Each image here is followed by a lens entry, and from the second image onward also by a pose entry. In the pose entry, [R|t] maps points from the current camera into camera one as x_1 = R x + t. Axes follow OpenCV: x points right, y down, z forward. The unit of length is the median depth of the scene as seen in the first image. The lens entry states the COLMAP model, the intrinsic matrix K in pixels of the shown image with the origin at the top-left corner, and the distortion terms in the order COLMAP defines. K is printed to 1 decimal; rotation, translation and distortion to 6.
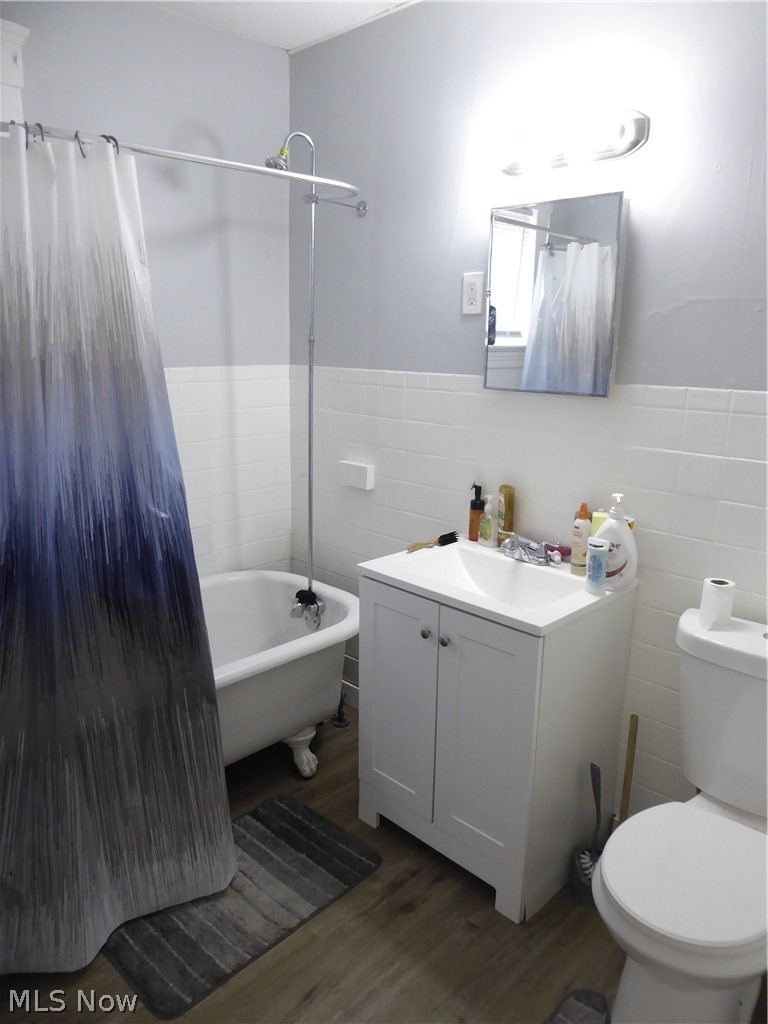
lens RADIAL K [[724.5, 0, 384.3], [0, 724.5, 513.2], [0, 0, 1]] dist [-0.024149, 0.012163]
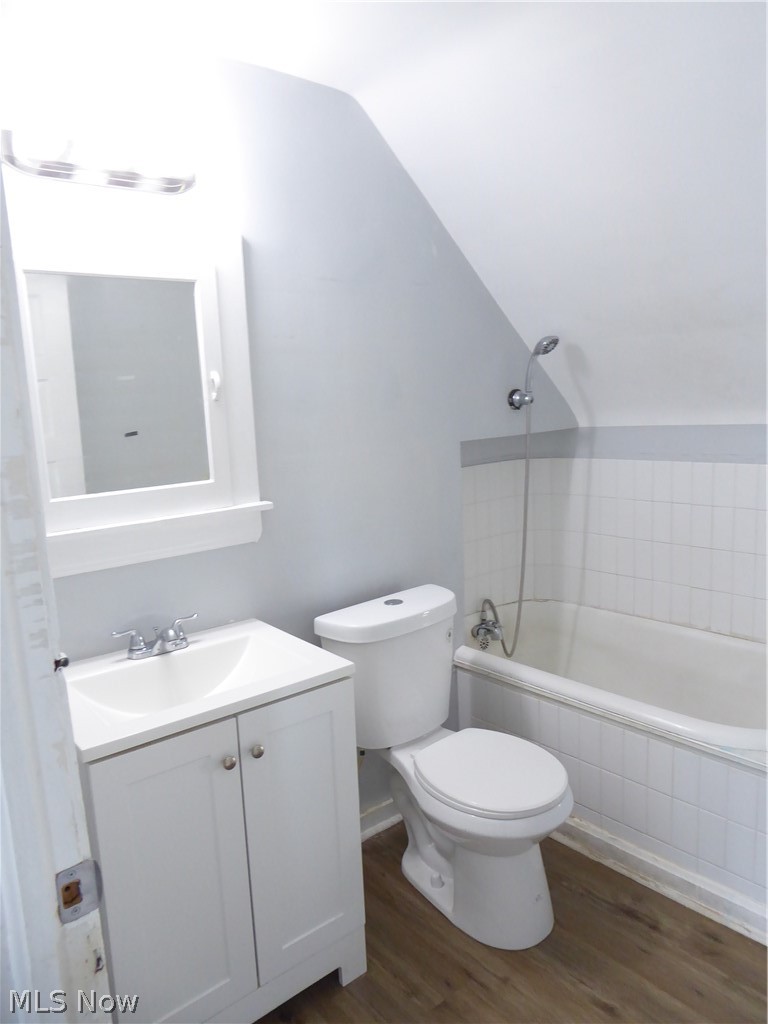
lens RADIAL K [[724.5, 0, 384.1], [0, 724.5, 511.4], [0, 0, 1]] dist [-0.024149, 0.012163]
pose [[0.066024, -0.176922, 0.982008, -0.645436], [0.276845, 0.948765, 0.152319, -0.162213], [-0.958644, 0.261808, 0.111621, 0.678905]]
